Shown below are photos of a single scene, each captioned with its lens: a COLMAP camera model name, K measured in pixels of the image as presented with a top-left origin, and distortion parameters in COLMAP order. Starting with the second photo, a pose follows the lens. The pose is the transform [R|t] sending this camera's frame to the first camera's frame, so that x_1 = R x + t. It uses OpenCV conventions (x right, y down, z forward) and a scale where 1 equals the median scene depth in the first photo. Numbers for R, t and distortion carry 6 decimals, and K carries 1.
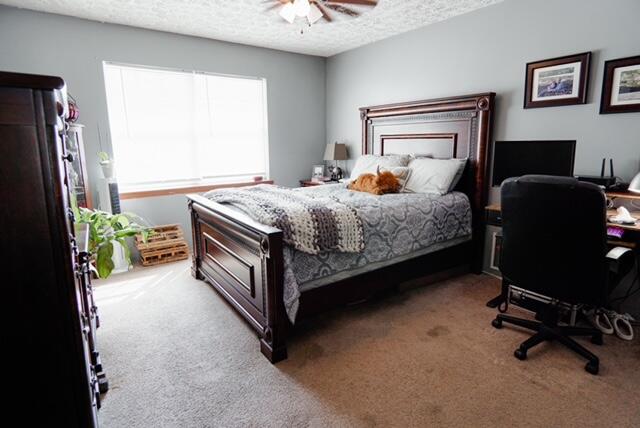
lens RADIAL K [[343.4, 0, 320.0], [0, 343.4, 214.0], [0, 0, 1]] dist [-0.027099, 0.008845]
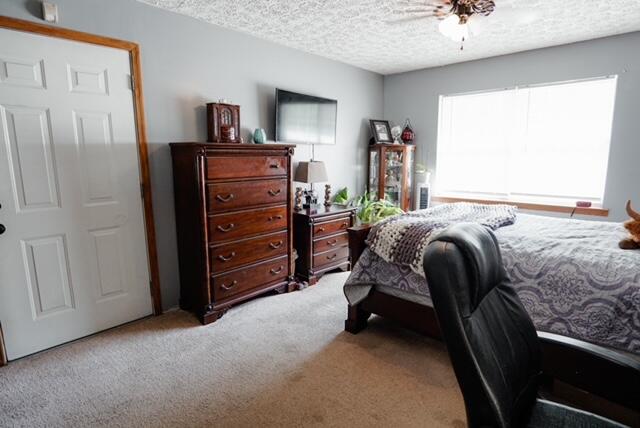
lens RADIAL K [[343.4, 0, 320.0], [0, 343.4, 214.0], [0, 0, 1]] dist [-0.027099, 0.008845]
pose [[0.200836, 0.169647, -0.964824, 0.943957], [-0.198464, 0.971514, 0.129512, -0.127993], [0.959311, 0.165473, 0.228784, 0.499713]]
